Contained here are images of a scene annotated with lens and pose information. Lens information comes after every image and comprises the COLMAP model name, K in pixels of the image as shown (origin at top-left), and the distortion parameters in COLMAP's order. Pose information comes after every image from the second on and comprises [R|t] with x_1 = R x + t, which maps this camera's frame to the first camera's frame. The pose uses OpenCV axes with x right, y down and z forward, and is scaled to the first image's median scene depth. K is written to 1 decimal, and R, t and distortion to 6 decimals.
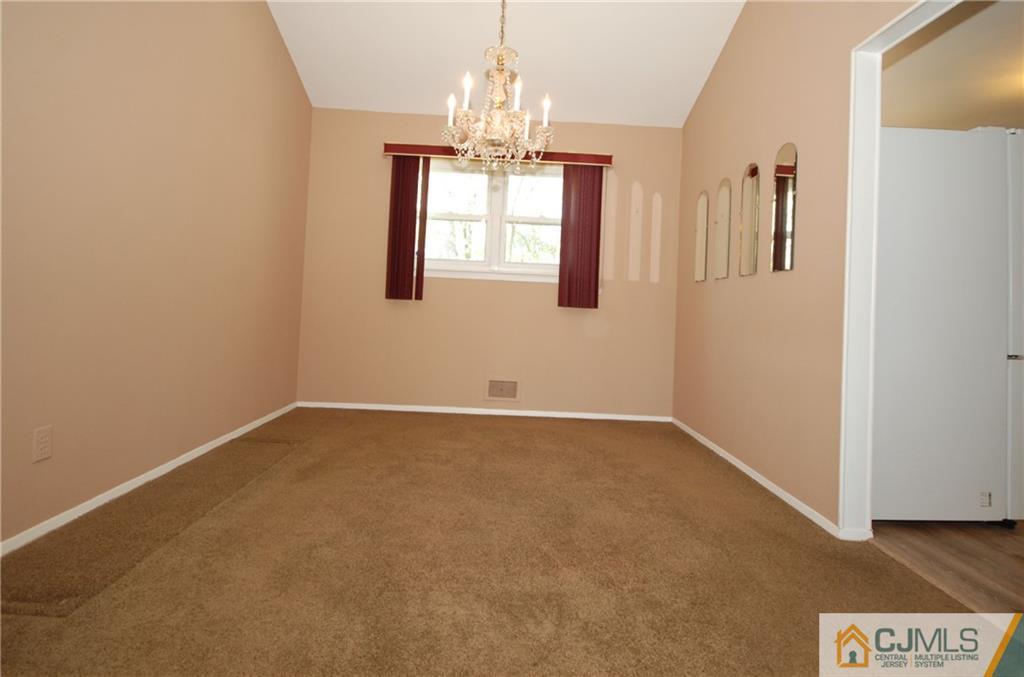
lens RADIAL K [[517.0, 0, 512.9], [0, 517.0, 292.7], [0, 0, 1]] dist [0.020558, -0.001960]
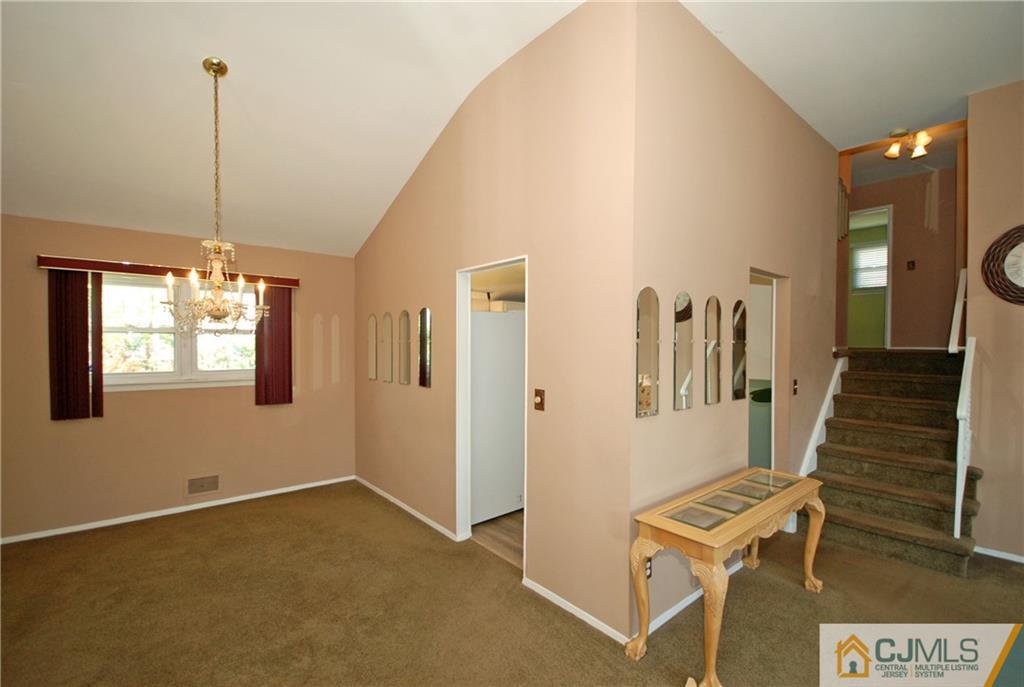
lens RADIAL K [[459.0, 0, 513.4], [0, 459.0, 349.0], [0, 0, 1]] dist [0.003735, -0.001473]
pose [[0.785086, -0.049826, 0.617379, -0.131775], [0.021674, 0.998359, 0.053011, -0.205167], [-0.619007, -0.028237, 0.784878, -0.266369]]
